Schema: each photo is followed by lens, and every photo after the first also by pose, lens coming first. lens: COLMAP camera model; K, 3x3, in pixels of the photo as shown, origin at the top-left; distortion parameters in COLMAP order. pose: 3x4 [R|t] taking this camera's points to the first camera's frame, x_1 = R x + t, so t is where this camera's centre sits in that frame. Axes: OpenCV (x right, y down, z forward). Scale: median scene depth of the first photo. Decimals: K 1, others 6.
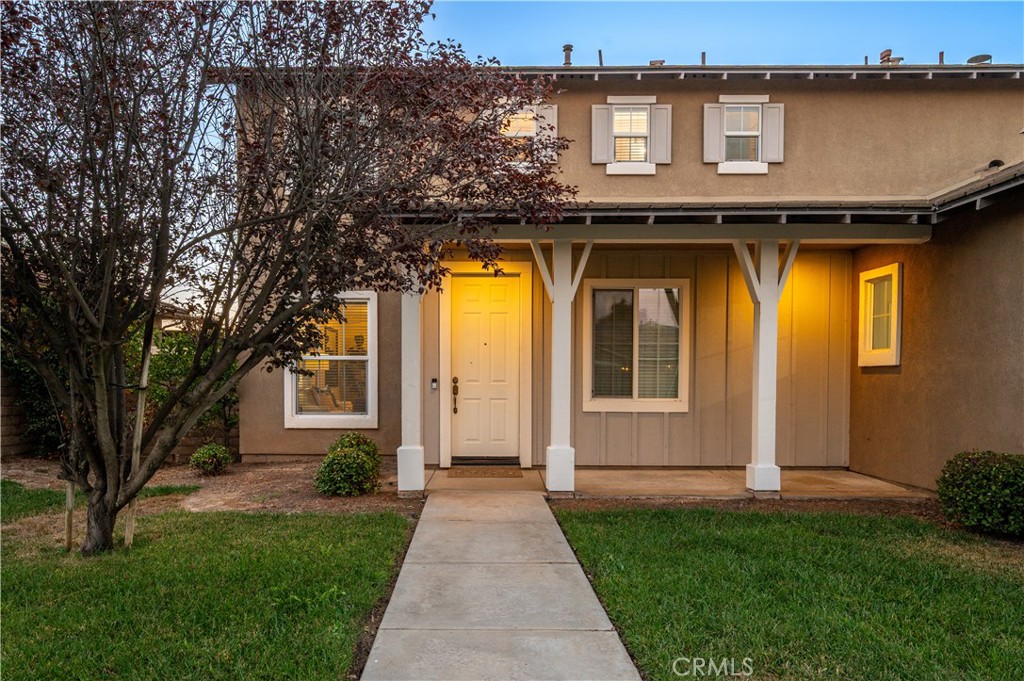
lens RADIAL K [[646.6, 0, 512.0], [0, 646.6, 340.5], [0, 0, 1]] dist [-0.087849, -0.000280]
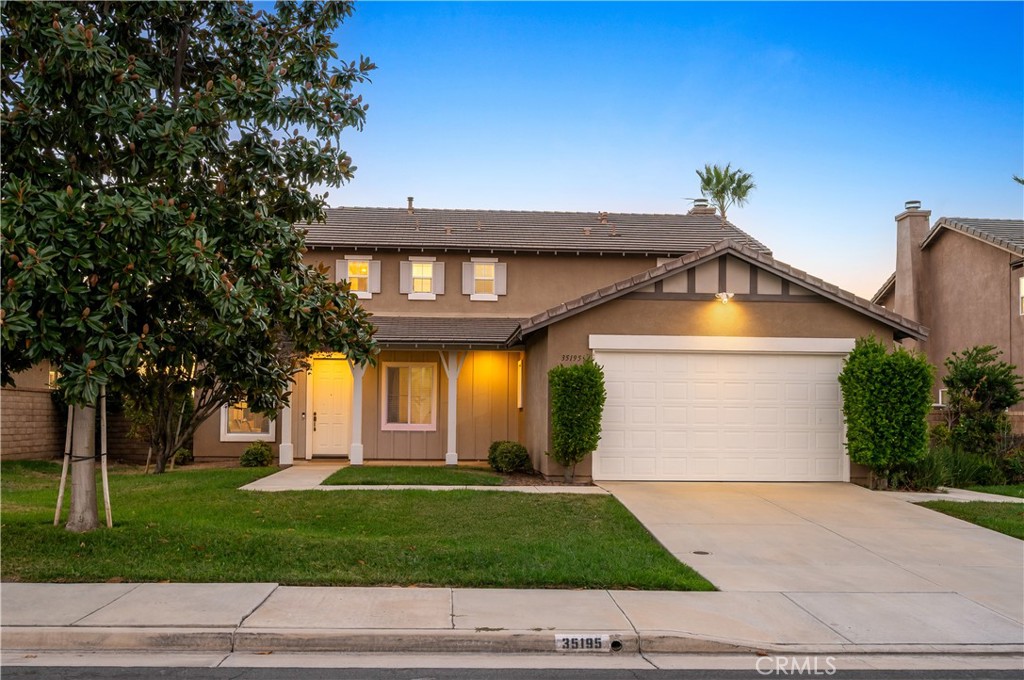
lens RADIAL K [[748.1, 0, 512.0], [0, 748.1, 340.0], [0, 0, 1]] dist [0.001706, -0.000254]
pose [[0.997501, 0.013138, 0.069417, 0.301547], [-0.009861, 0.998830, -0.047345, -0.051986], [-0.069958, 0.046542, 0.996464, -1.134814]]
